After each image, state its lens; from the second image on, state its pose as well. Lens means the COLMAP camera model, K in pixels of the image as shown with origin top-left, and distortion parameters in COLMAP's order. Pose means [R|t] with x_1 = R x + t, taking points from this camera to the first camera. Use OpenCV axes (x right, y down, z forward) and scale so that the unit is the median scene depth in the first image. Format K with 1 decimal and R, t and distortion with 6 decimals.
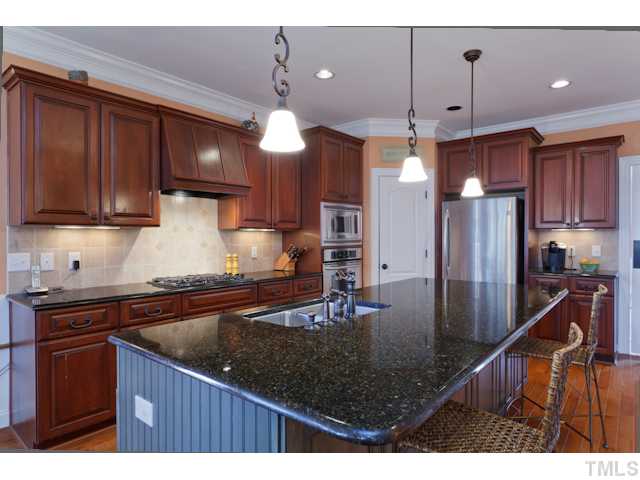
lens RADIAL K [[379.7, 0, 321.2], [0, 379.7, 239.0], [0, 0, 1]] dist [-0.007370, -0.001291]
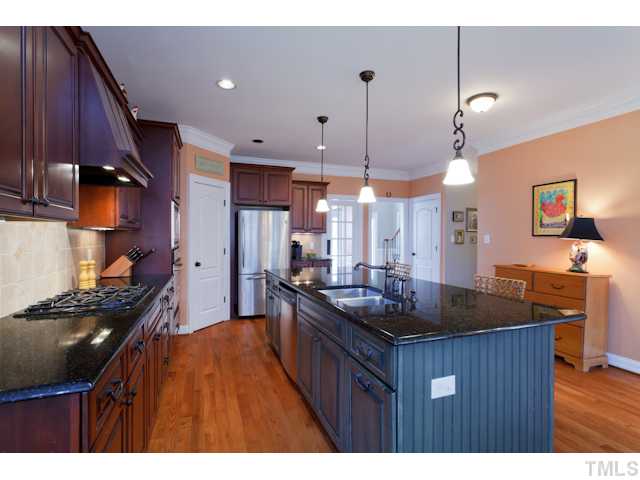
lens RADIAL K [[305.1, 0, 318.2], [0, 305.1, 239.8], [0, 0, 1]] dist [0.012623, 0.001080]
pose [[0.514328, -0.003951, 0.857584, -0.462844], [0.000219, 0.999990, 0.004475, -0.002783], [-0.857593, -0.002114, 0.514324, 0.263187]]
